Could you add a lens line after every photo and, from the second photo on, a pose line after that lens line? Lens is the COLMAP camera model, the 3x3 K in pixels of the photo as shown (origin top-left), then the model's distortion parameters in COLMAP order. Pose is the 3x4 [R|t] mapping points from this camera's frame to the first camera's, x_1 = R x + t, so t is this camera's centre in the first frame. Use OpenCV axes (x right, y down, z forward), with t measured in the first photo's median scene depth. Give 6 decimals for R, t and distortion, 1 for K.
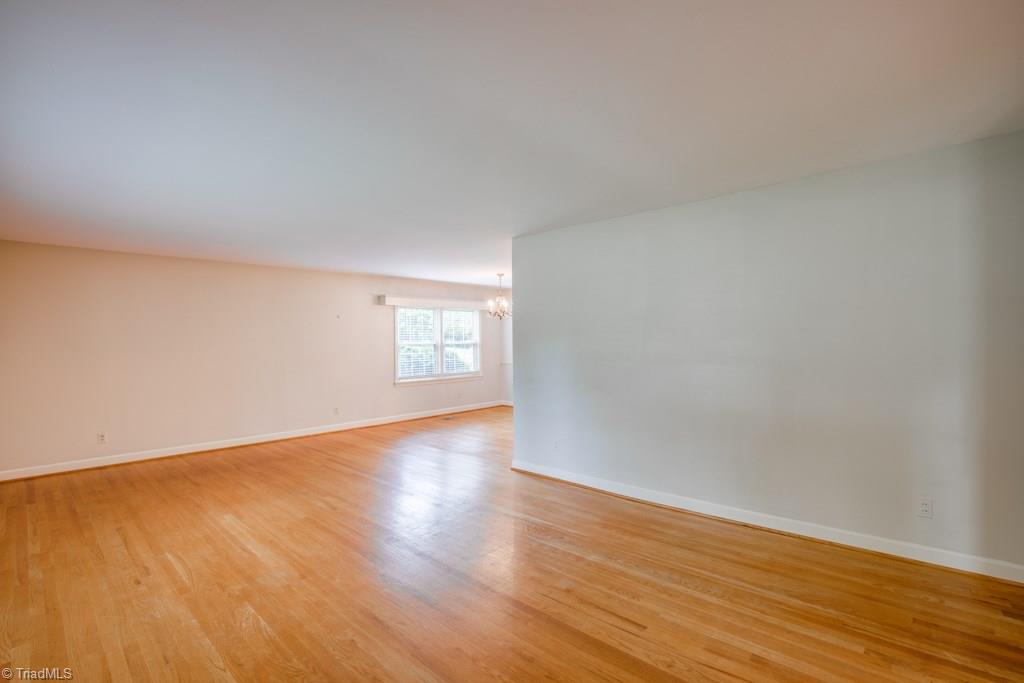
lens RADIAL K [[466.9, 0, 512.2], [0, 466.9, 339.9], [0, 0, 1]] dist [-0.024543, 0.002441]
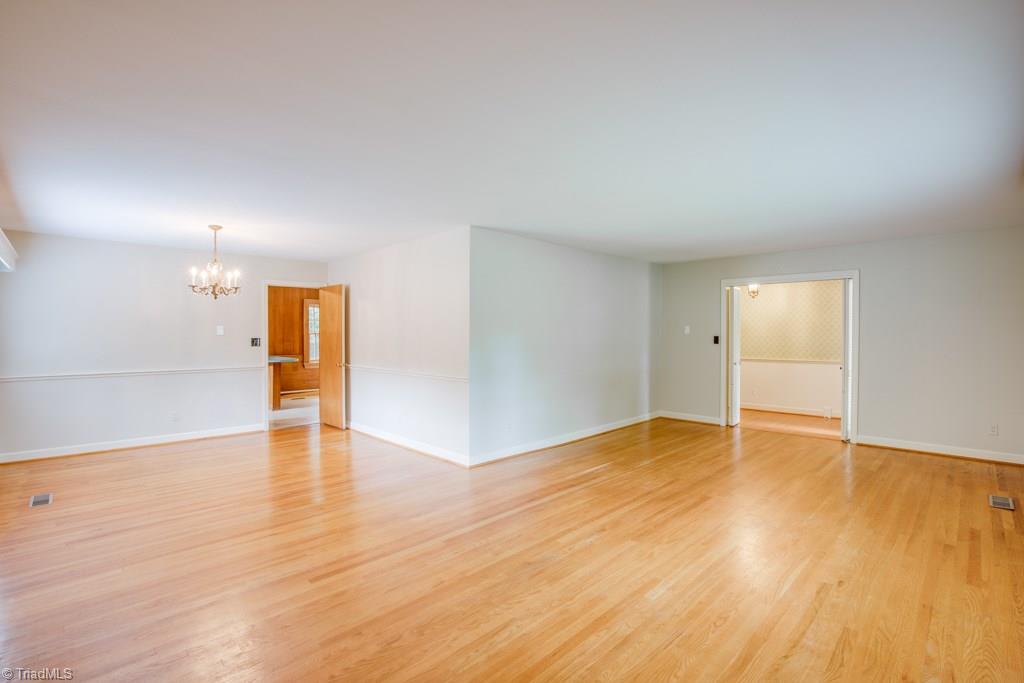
lens RADIAL K [[466.9, 0, 513.7], [0, 466.9, 339.1], [0, 0, 1]] dist [-0.024543, 0.002441]
pose [[0.040217, 0.002653, 0.999187, -1.252629], [-0.006563, 0.999976, -0.002391, 0.019111], [-0.999169, -0.006462, 0.040233, 1.142874]]
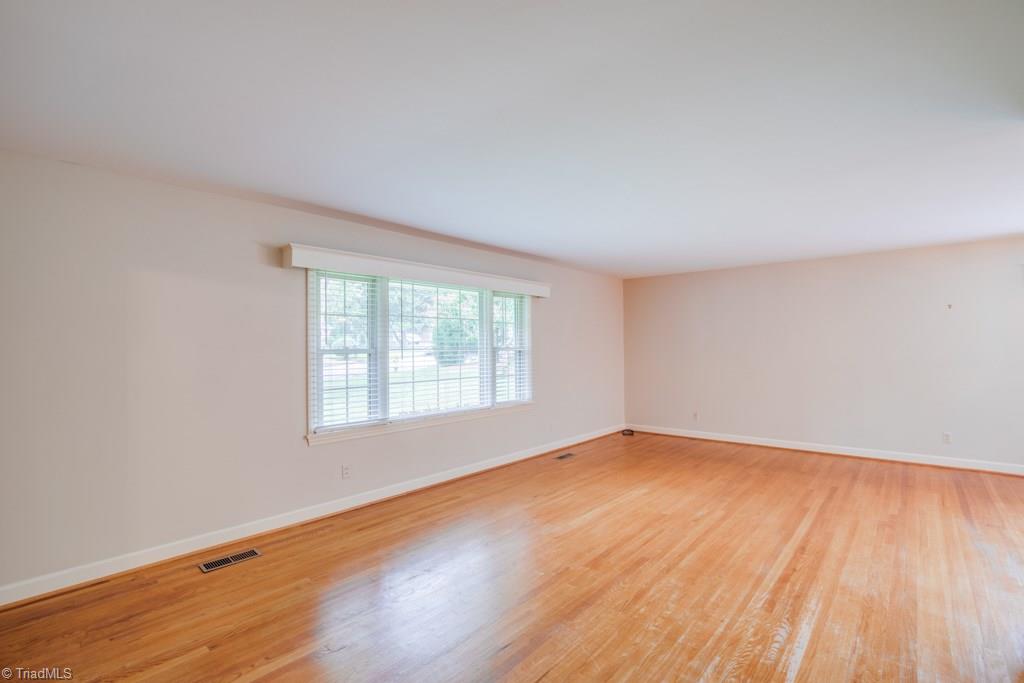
lens RADIAL K [[466.9, 0, 525.7], [0, 466.9, 343.6], [0, 0, 1]] dist [-0.024543, 0.002441]
pose [[0.058442, 0.005090, -0.998278, 0.548646], [0.008460, 0.999949, 0.005594, -0.006307], [0.998255, -0.008772, 0.058396, 0.607657]]
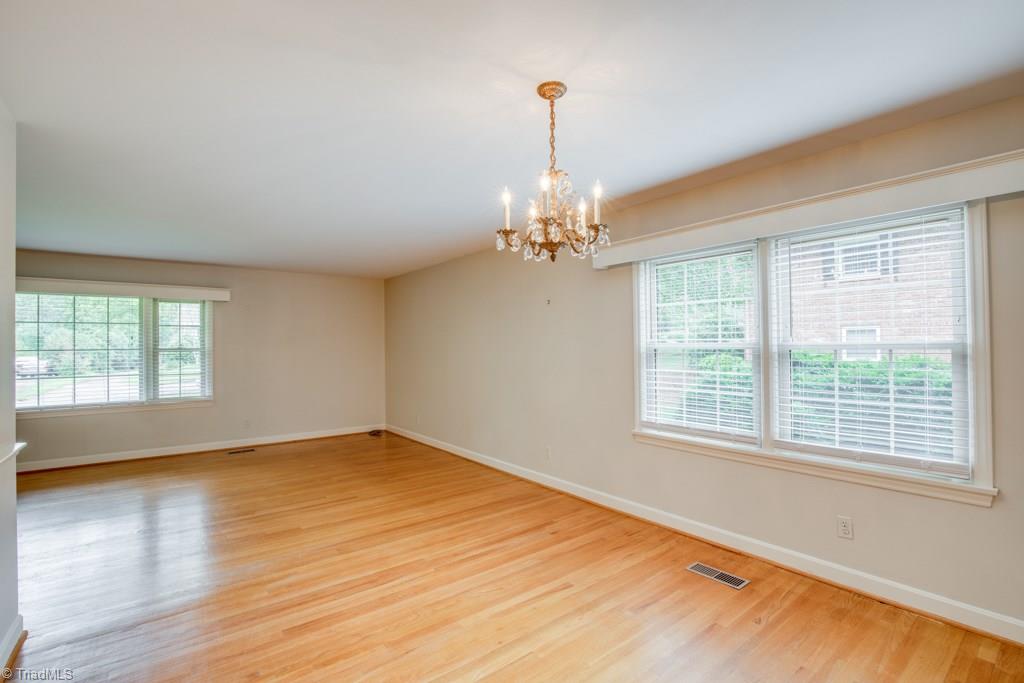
lens RADIAL K [[466.9, 0, 503.5], [0, 466.9, 338.2], [0, 0, 1]] dist [-0.024543, 0.002441]
pose [[-0.155677, -0.002527, -0.987805, 0.476091], [0.012534, 0.999911, -0.004534, -0.000684], [0.987729, -0.013087, -0.155631, 2.001981]]
